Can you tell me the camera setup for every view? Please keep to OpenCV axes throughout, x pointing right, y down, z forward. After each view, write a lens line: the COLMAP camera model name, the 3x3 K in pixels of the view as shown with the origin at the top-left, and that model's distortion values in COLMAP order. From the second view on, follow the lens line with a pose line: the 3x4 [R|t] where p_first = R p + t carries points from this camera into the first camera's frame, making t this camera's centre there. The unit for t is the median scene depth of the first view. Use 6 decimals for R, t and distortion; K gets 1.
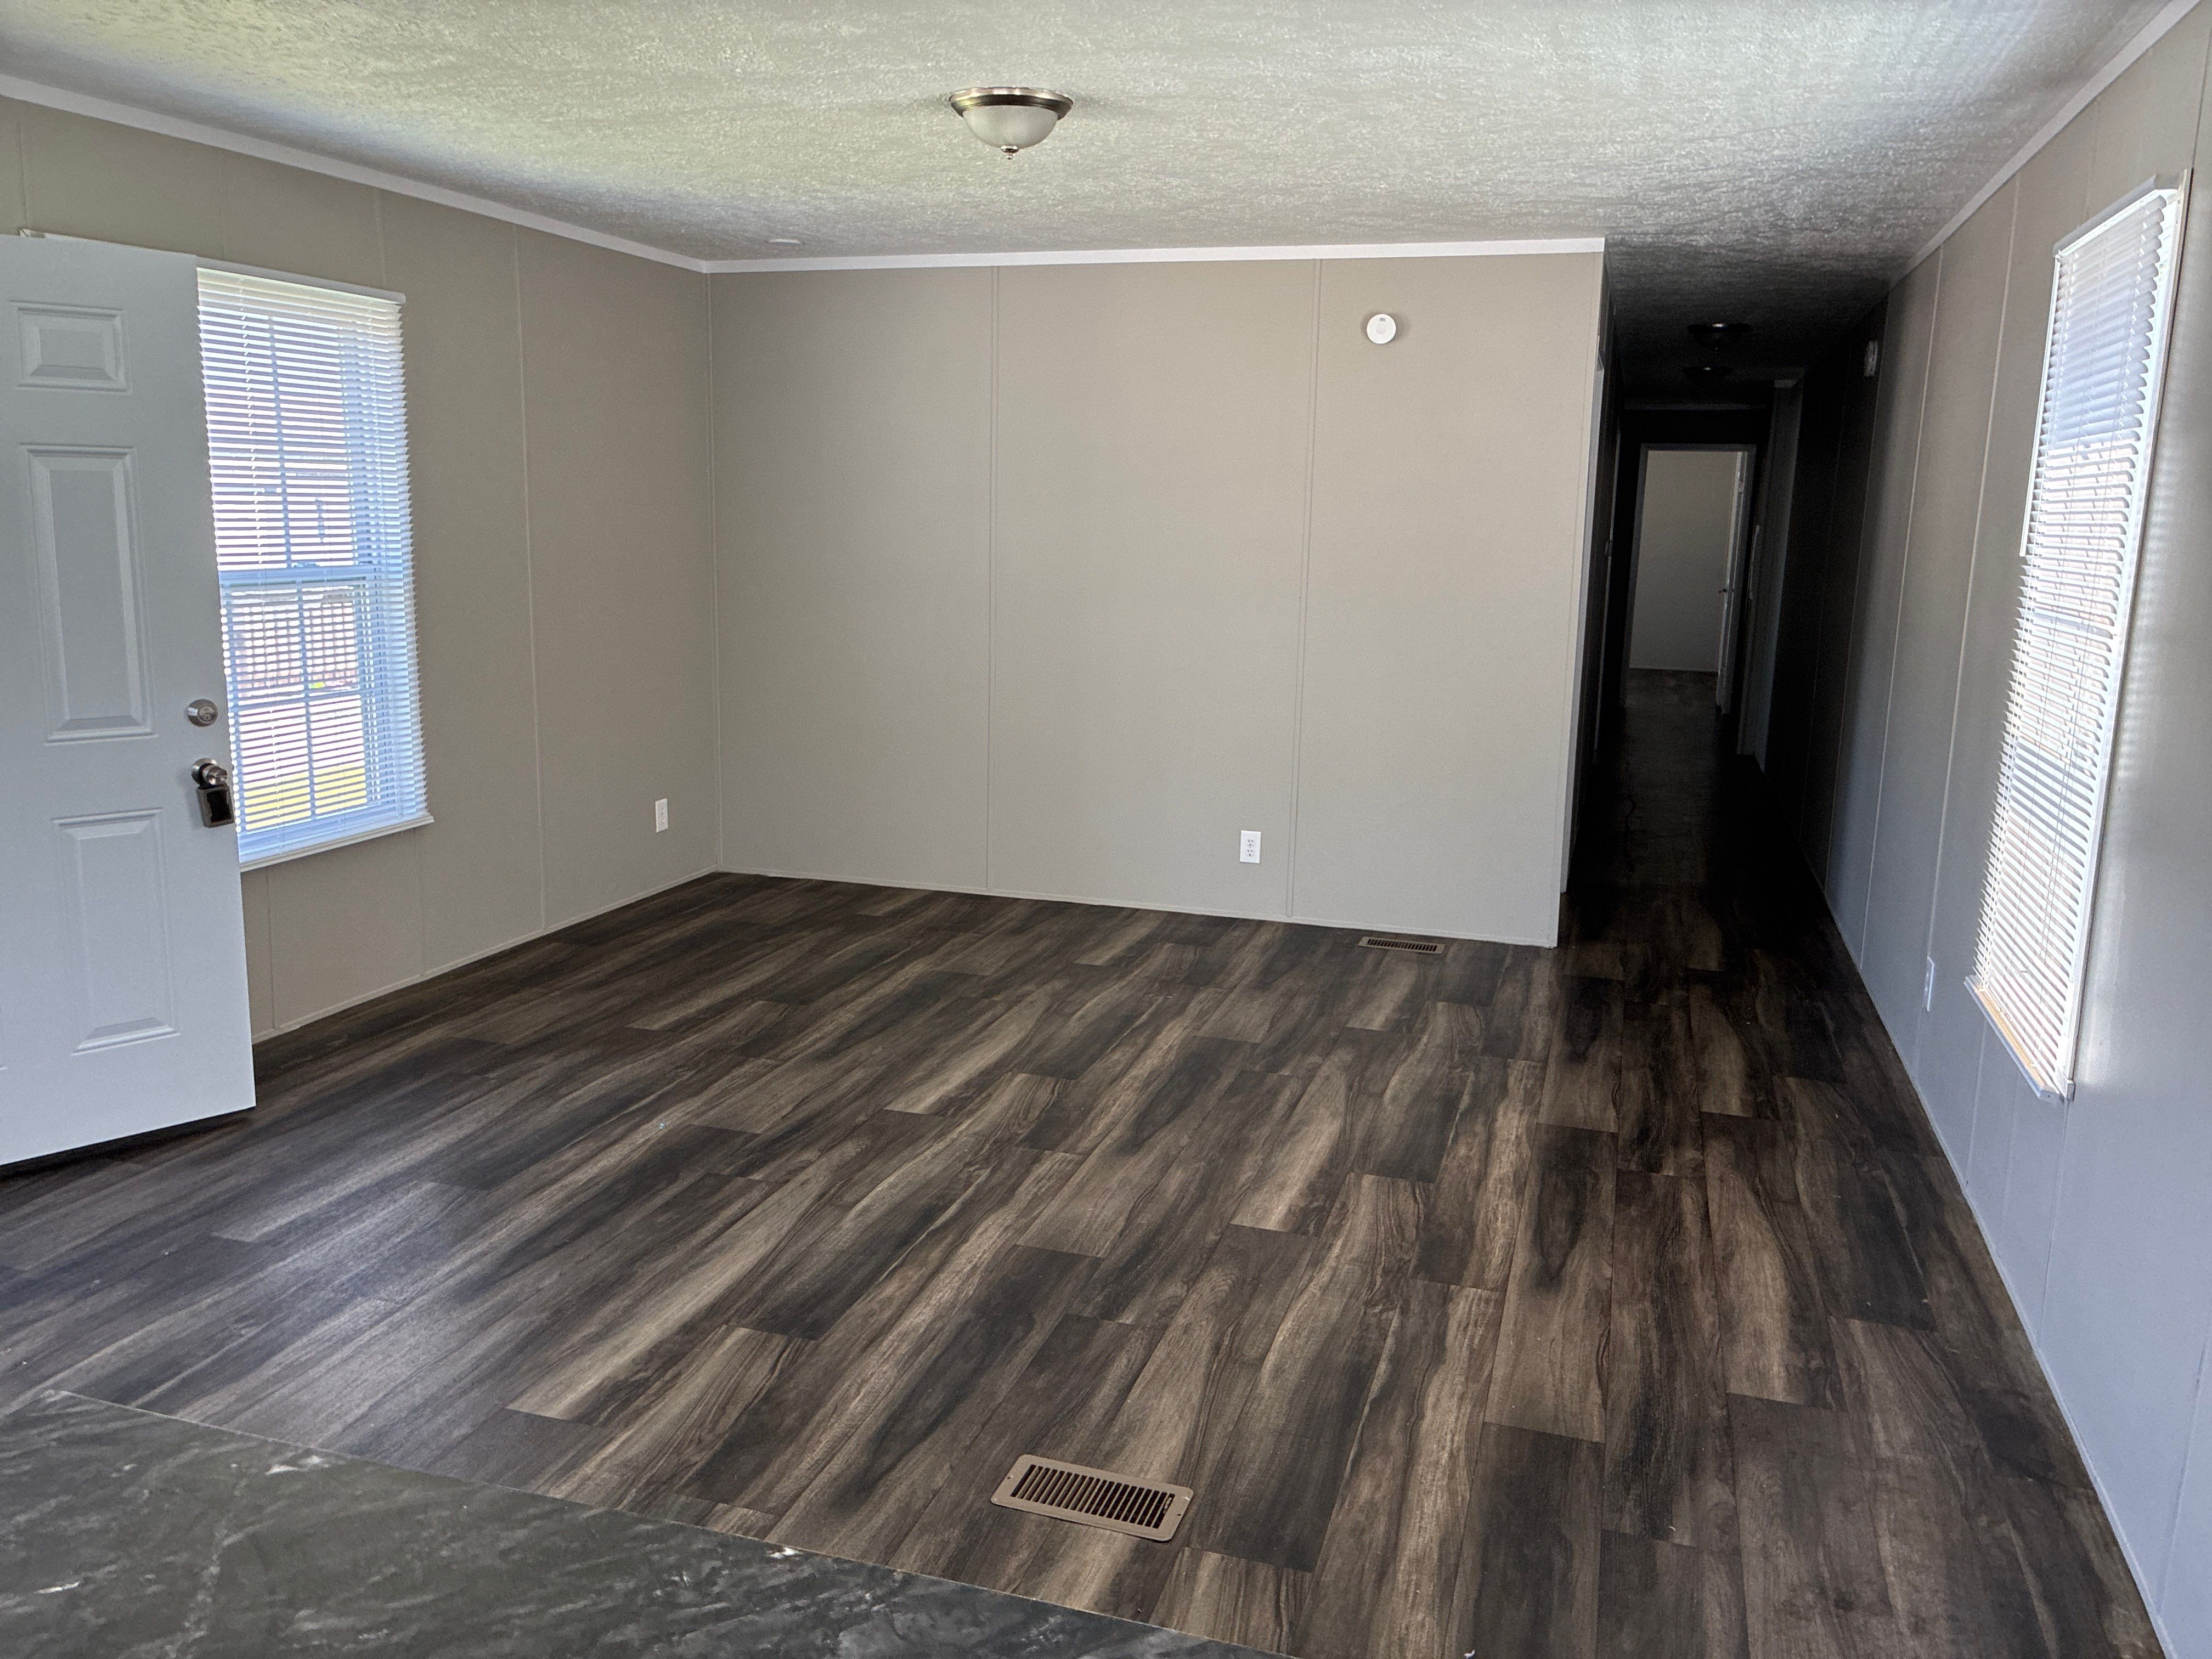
lens RADIAL K [[1710.9, 0, 1129.0], [0, 1710.9, 826.4], [0, 0, 1]] dist [-0.017199, -0.005330]
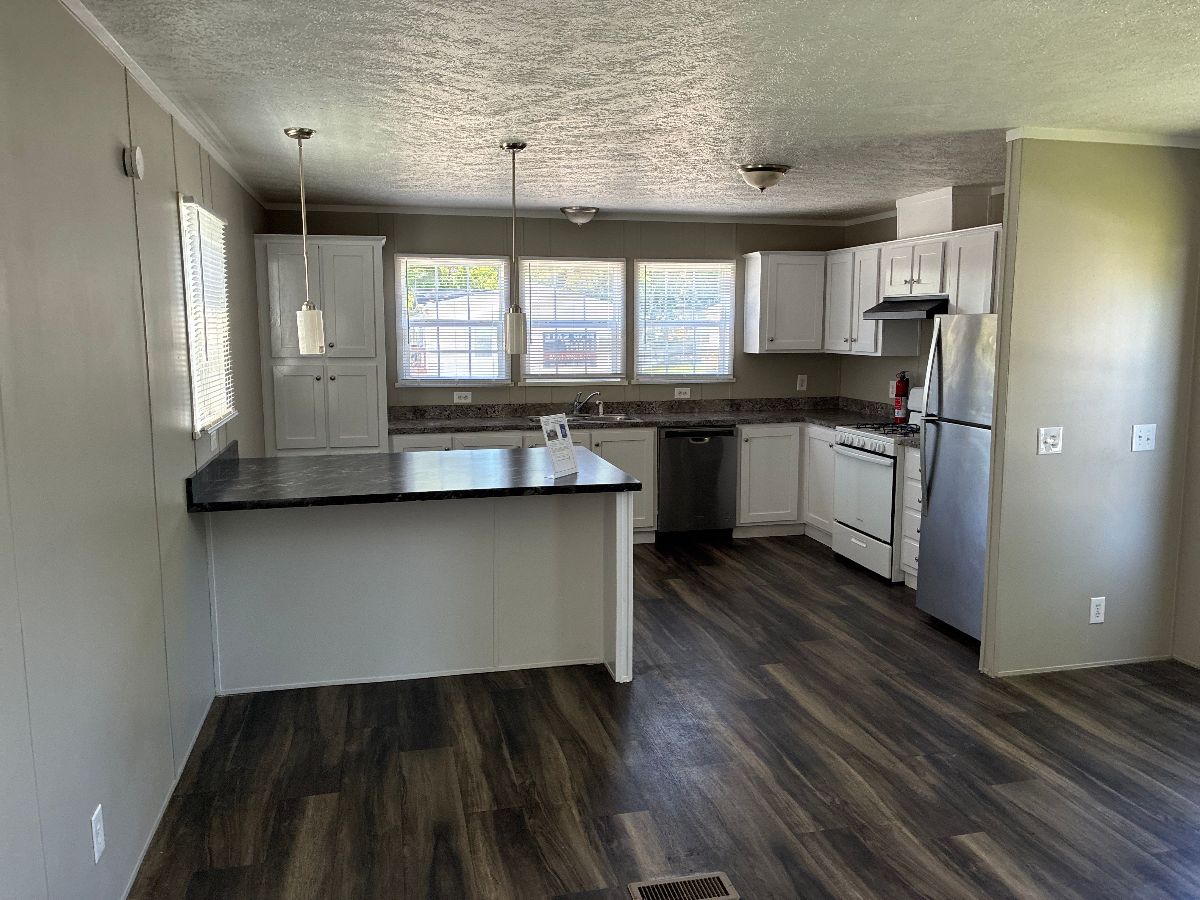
lens RADIAL K [[928.2, 0, 610.0], [0, 928.2, 453.1], [0, 0, 1]] dist [-0.017199, -0.005330]
pose [[-0.863552, 0.052065, -0.501565, 0.528748], [-0.108479, 0.952186, 0.285612, -0.331933], [0.492454, 0.301050, -0.816614, 1.689266]]
